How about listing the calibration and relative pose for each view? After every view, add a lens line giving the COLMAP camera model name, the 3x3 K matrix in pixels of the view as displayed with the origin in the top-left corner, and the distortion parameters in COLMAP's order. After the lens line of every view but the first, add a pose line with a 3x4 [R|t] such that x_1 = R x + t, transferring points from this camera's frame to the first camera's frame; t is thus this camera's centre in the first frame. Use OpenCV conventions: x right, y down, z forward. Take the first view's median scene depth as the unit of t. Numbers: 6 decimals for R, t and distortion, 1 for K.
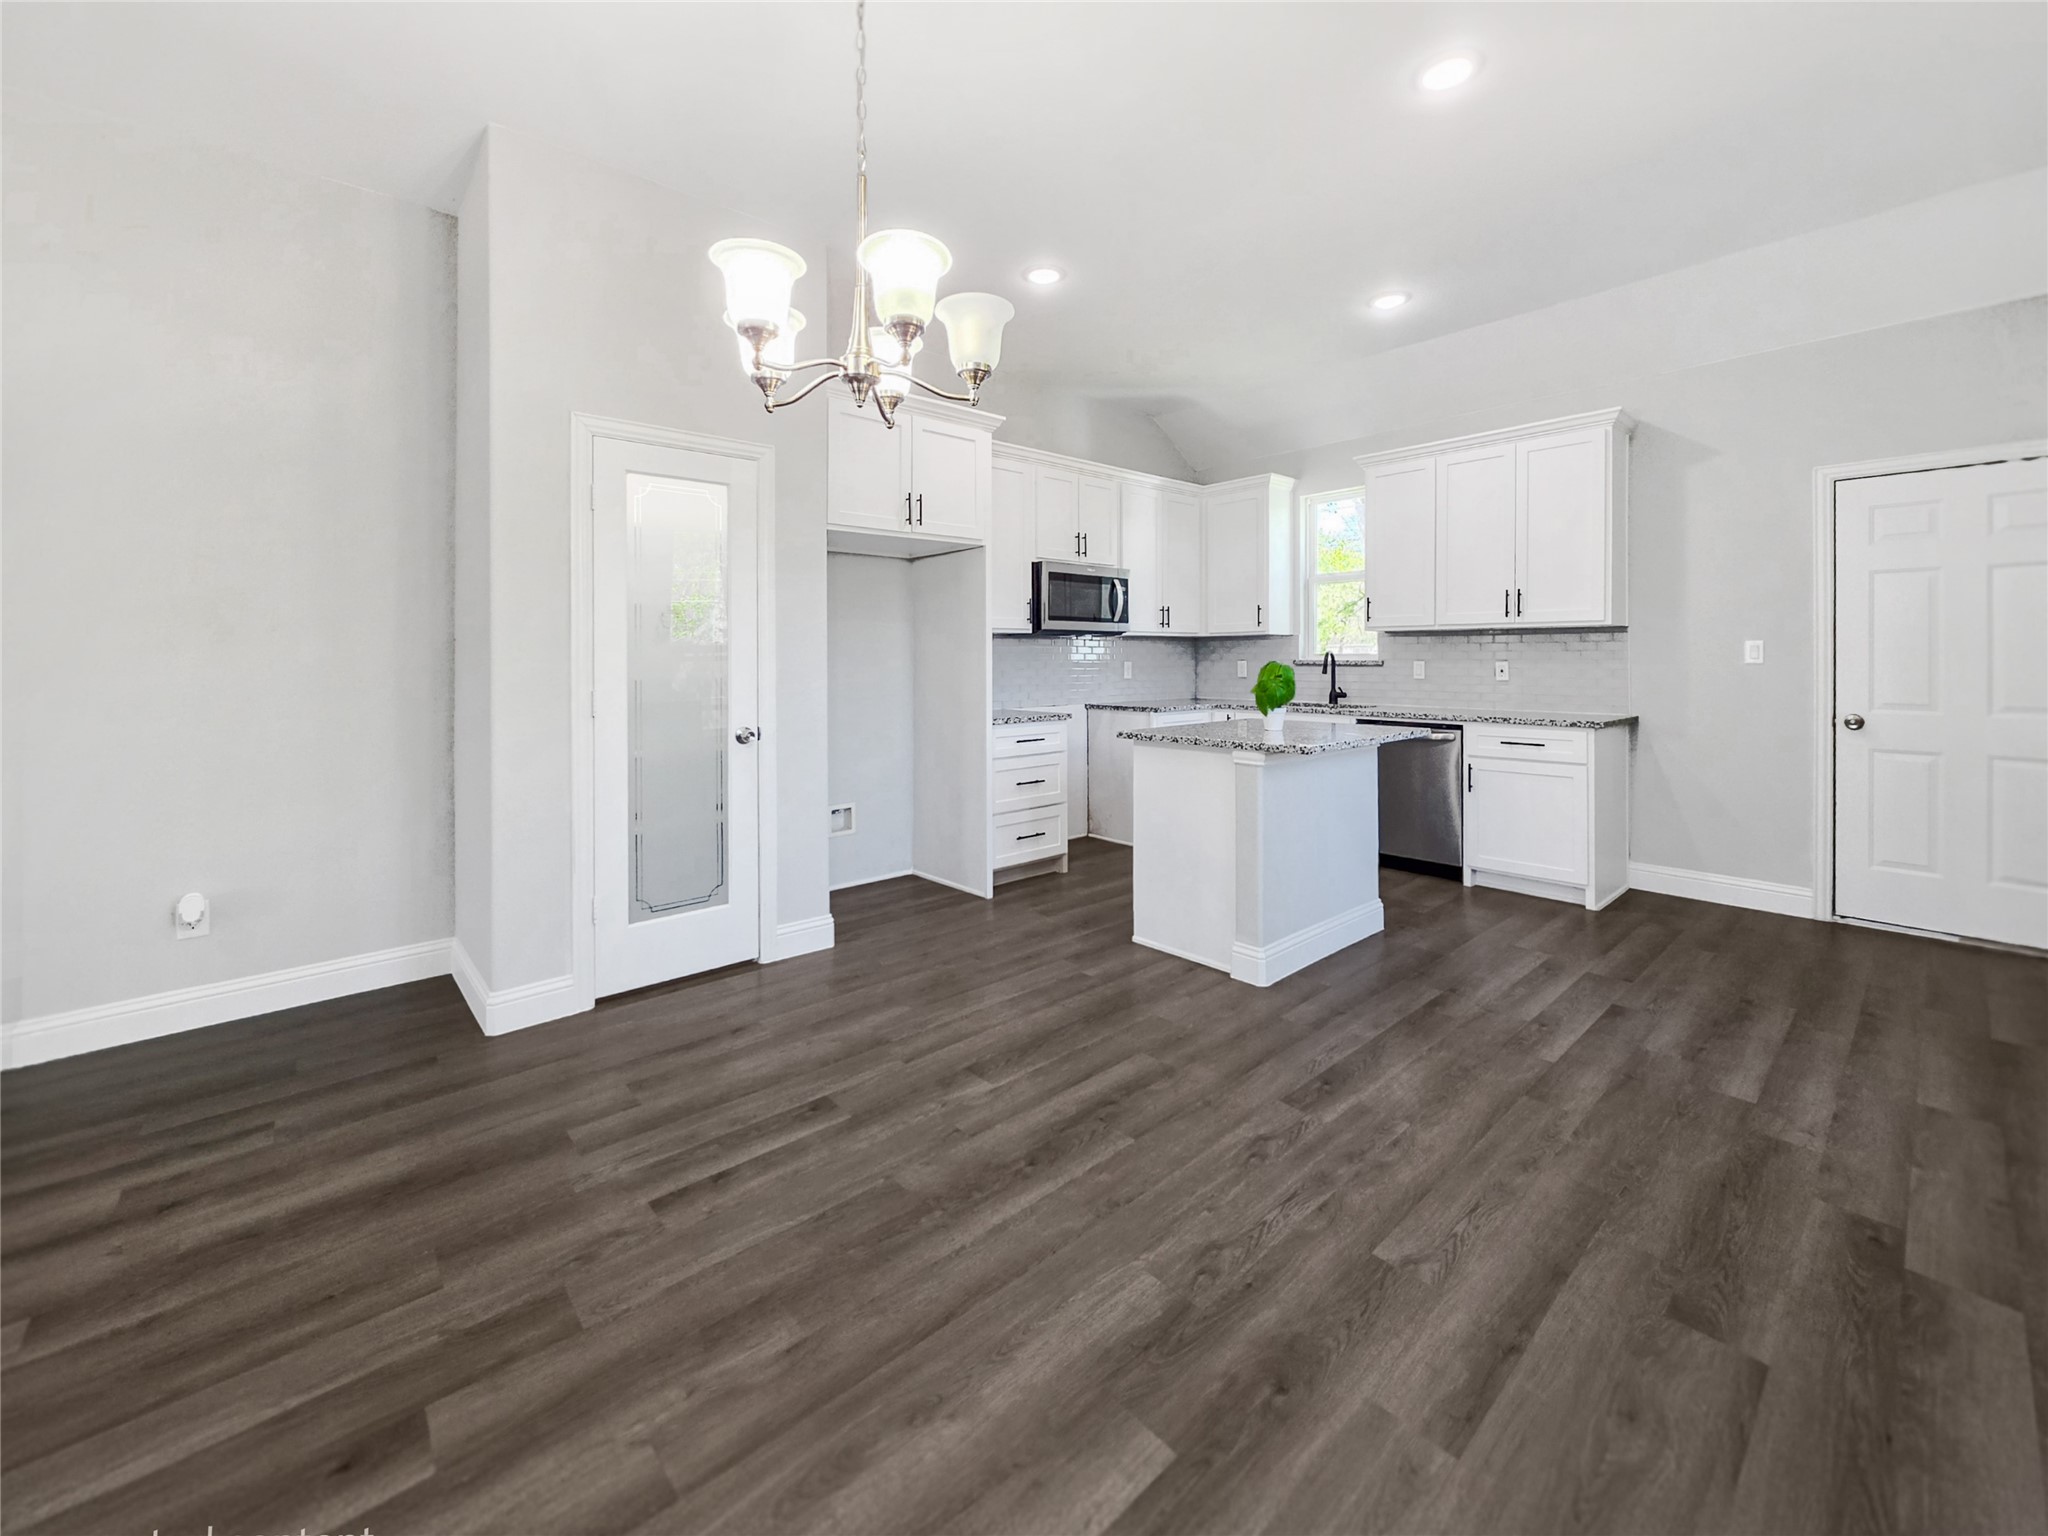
lens RADIAL K [[836.6, 0, 1060.8], [0, 836.6, 653.4], [0, 0, 1]] dist [-0.001323, 0.000021]
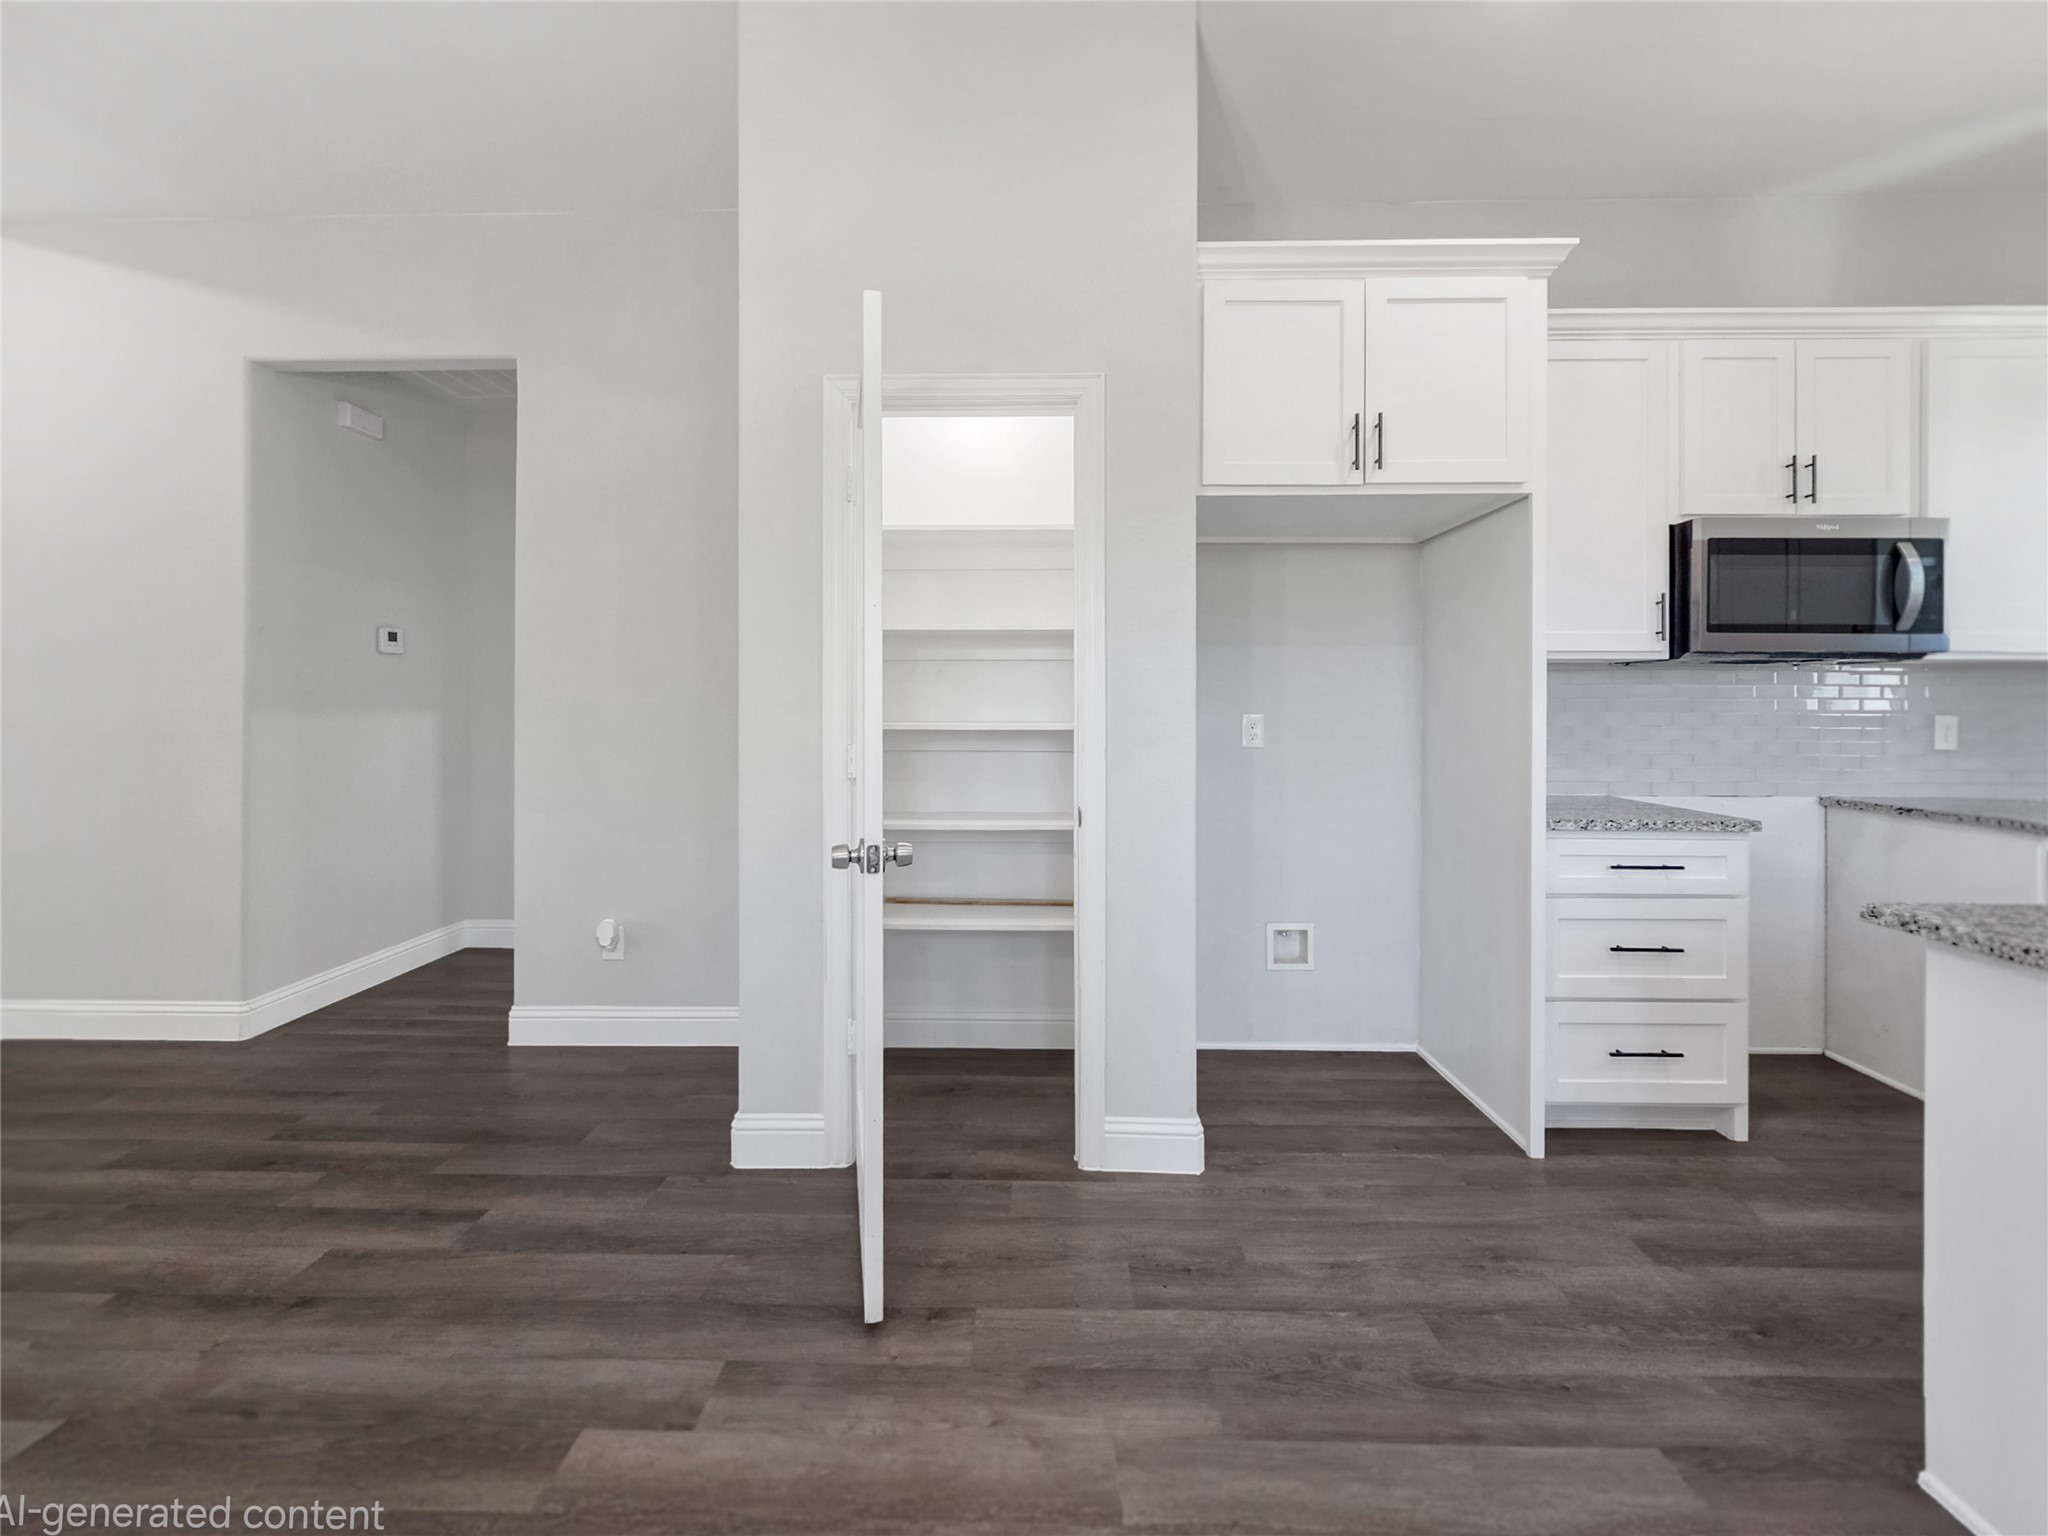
lens RADIAL K [[836.6, 0, 1018.6], [0, 836.6, 699.9], [0, 0, 1]] dist [-0.001323, 0.000021]
pose [[0.713833, 0.003743, -0.700306, 0.047852], [-0.003233, 0.999993, 0.002048, 0.002354], [0.700309, 0.000802, 0.713840, 0.373063]]
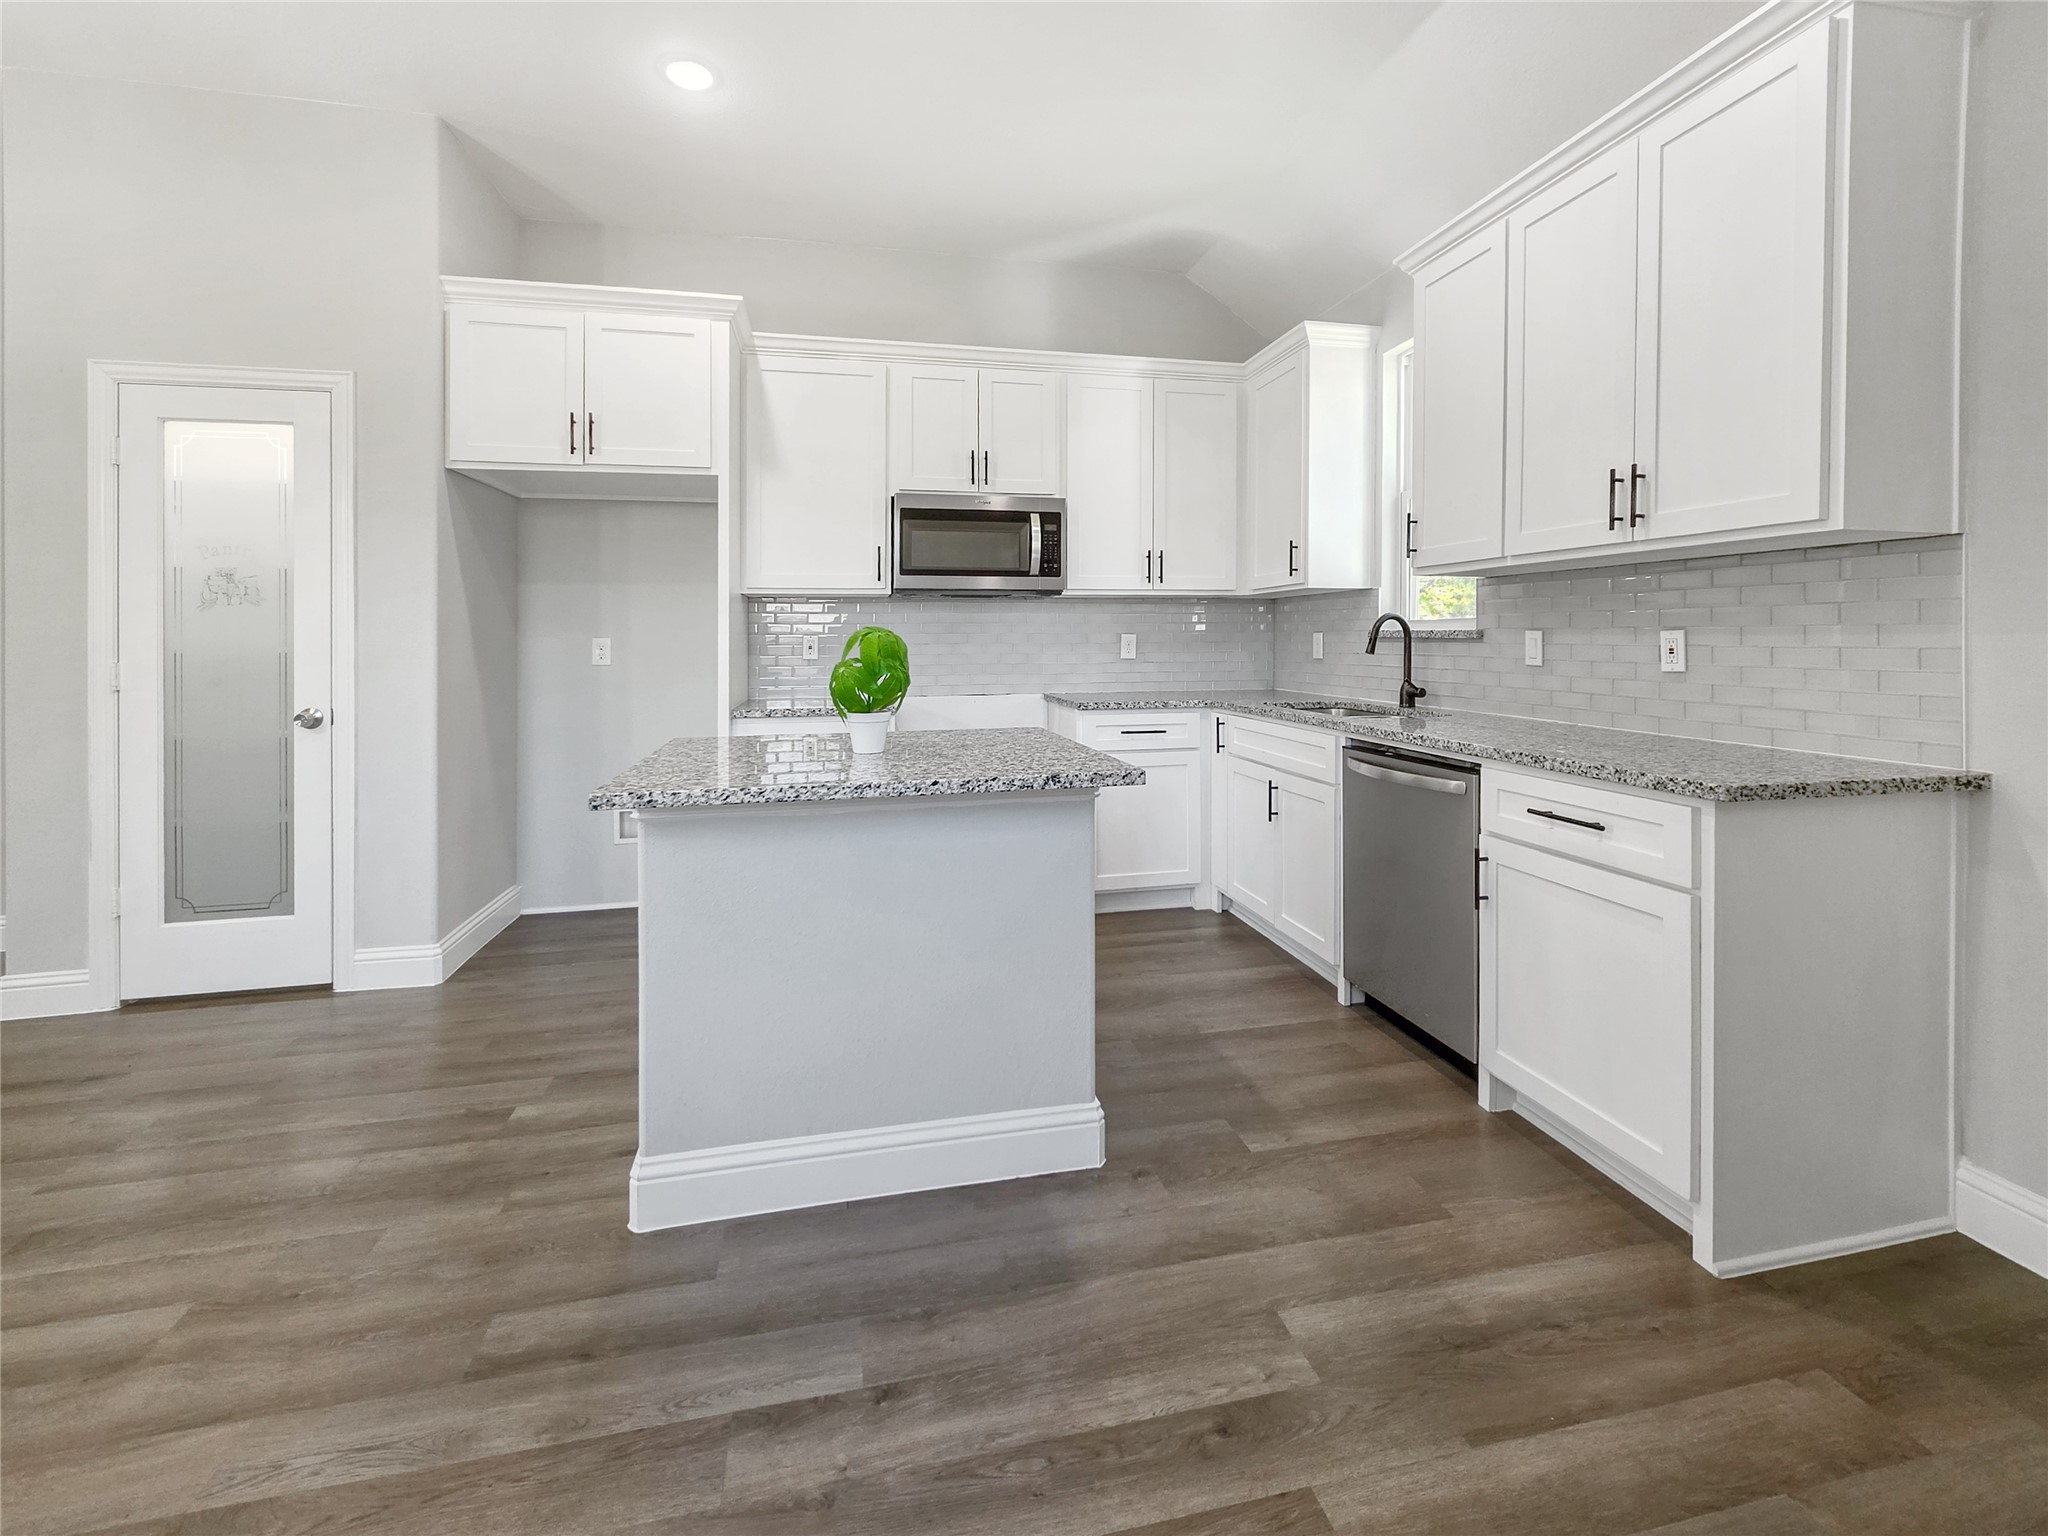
lens RADIAL K [[887.9, 0, 1037.0], [0, 887.9, 631.9], [0, 0, 1]] dist [-0.003897, 0.000567]
pose [[0.861481, -0.002948, -0.507781, 0.523608], [0.004144, 0.999991, 0.001225, 0.009352], [0.507773, -0.003160, 0.861485, 0.444643]]
